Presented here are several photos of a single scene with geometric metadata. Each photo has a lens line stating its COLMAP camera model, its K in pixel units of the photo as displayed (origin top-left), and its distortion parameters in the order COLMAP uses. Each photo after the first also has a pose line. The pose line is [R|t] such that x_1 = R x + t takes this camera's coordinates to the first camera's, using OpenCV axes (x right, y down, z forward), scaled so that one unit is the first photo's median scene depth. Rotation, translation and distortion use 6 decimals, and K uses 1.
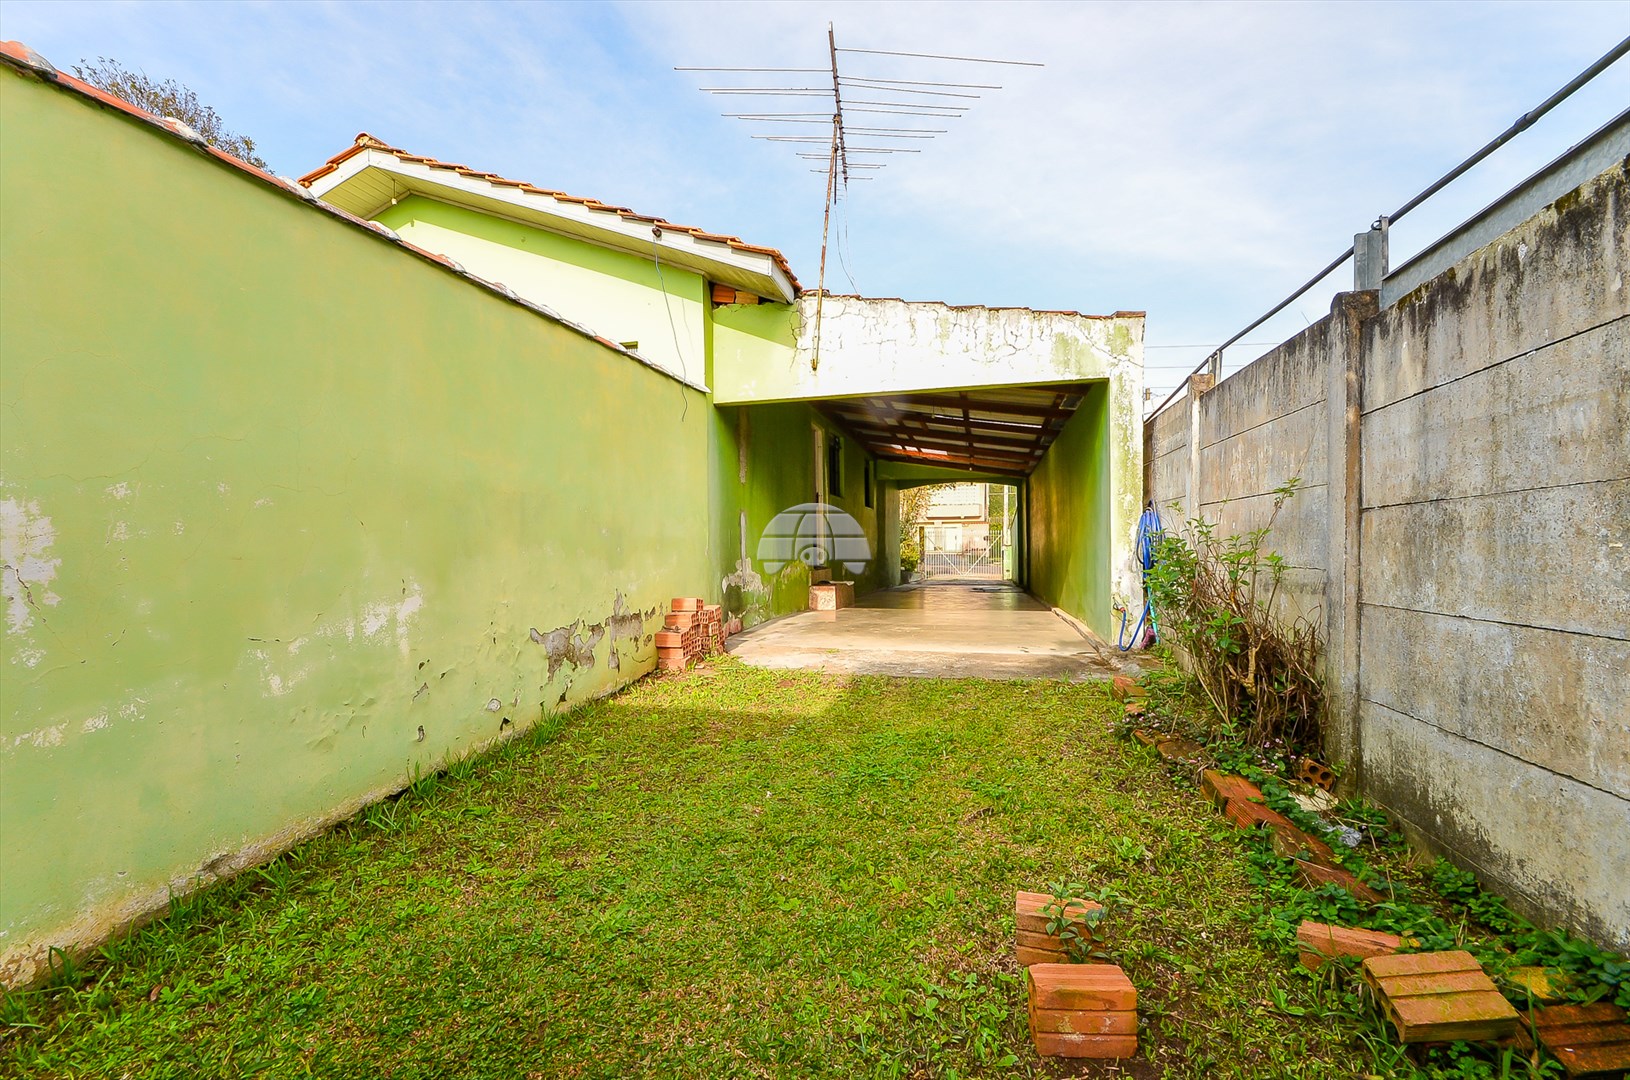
lens RADIAL K [[719.1, 0, 790.0], [0, 719.1, 557.8], [0, 0, 1]] dist [0.018211, -0.017819]
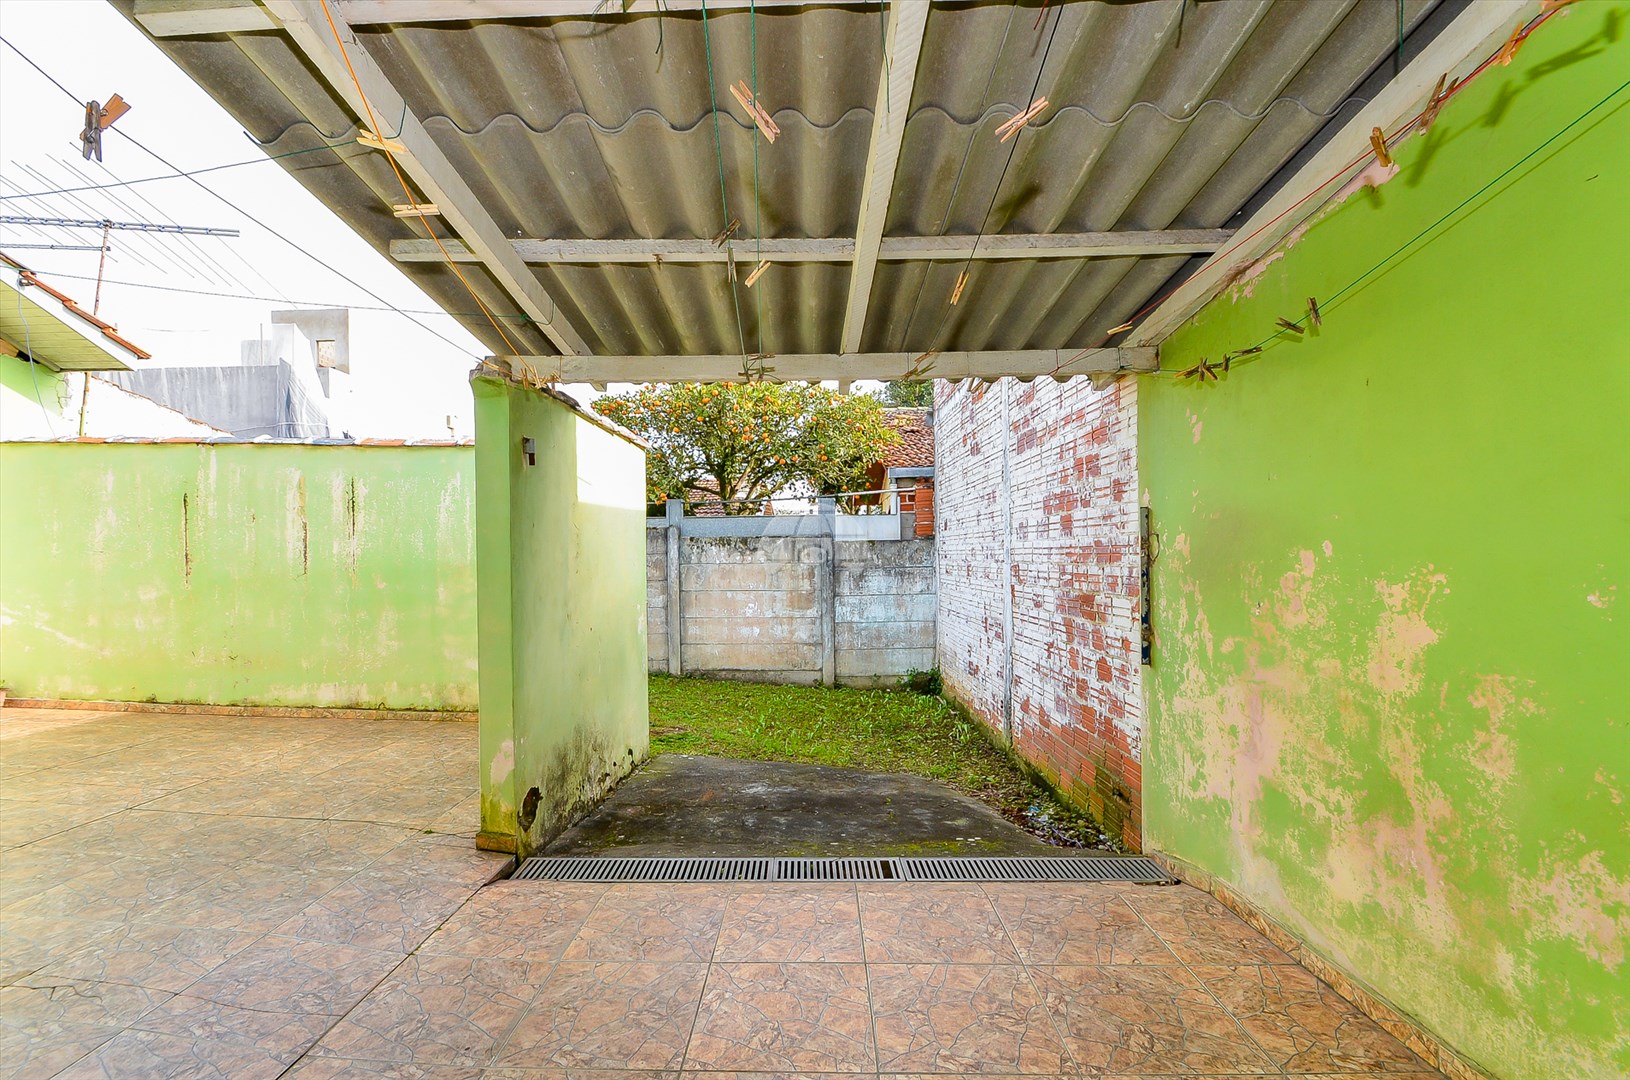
lens RADIAL K [[703.1, 0, 795.2], [0, 703.1, 555.8], [0, 0, 1]] dist [0.010324, -0.015164]
pose [[-0.243998, 0.012990, 0.969689, -1.476128], [0.029460, 0.999548, -0.005978, -0.070114], [-0.969328, 0.027108, -0.244270, 0.293272]]
